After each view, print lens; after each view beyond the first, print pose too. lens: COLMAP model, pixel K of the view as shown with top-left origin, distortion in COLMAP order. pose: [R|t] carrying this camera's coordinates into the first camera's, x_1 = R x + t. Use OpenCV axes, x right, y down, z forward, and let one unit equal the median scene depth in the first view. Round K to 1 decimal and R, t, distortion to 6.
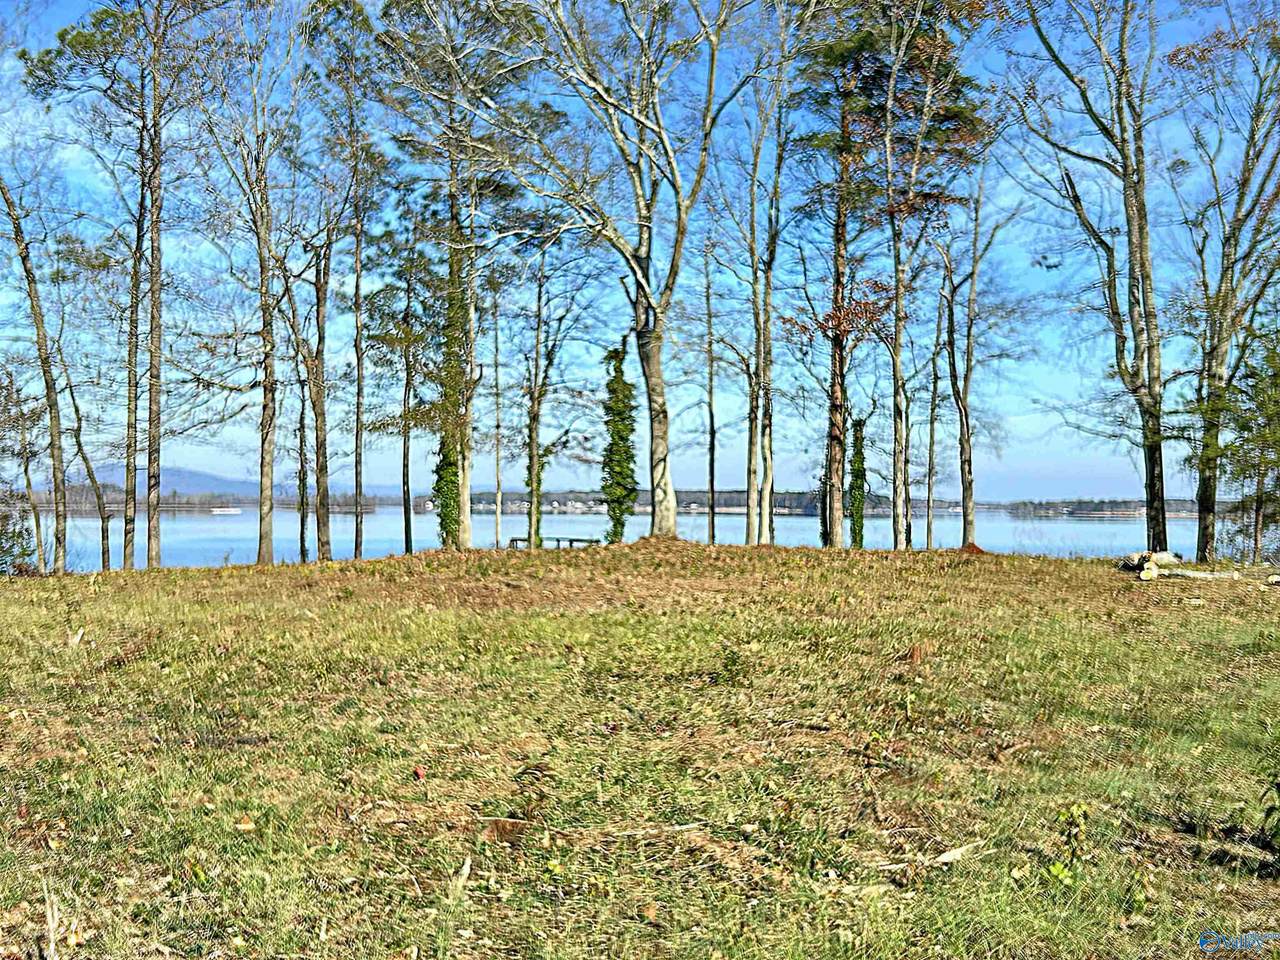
lens RADIAL K [[1555.2, 0, 640.0], [0, 1555.2, 480.0], [0, 0, 1]] dist [0.204434, -0.606881]
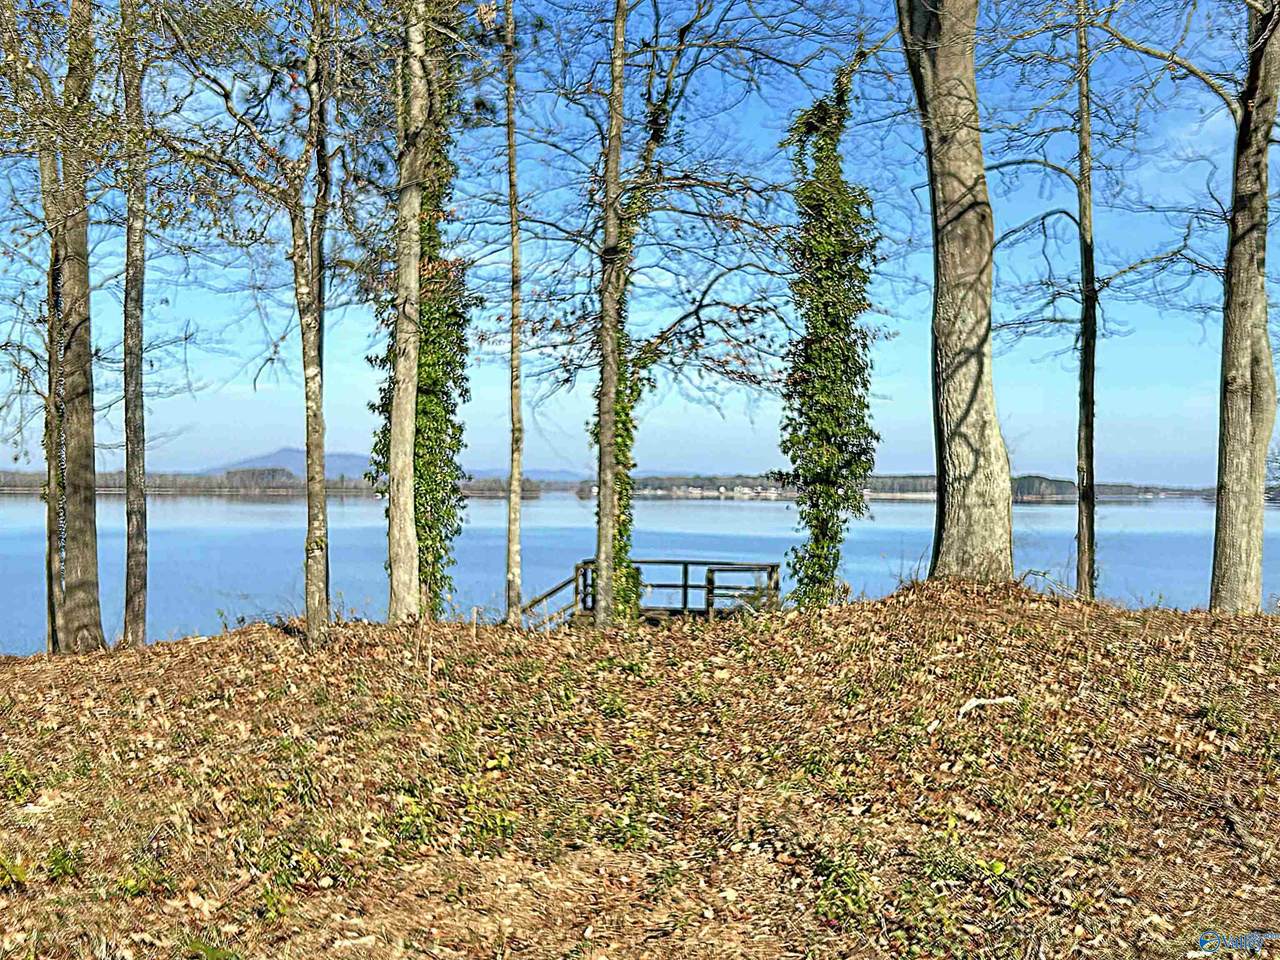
lens RADIAL K [[1555.2, 0, 640.0], [0, 1555.2, 480.0], [0, 0, 1]] dist [0.204434, -0.606881]
pose [[0.994199, 0.001229, -0.107546, -0.018263], [-0.000214, 0.999955, 0.009445, 0.010050], [0.107553, -0.009367, 0.994155, 0.595074]]
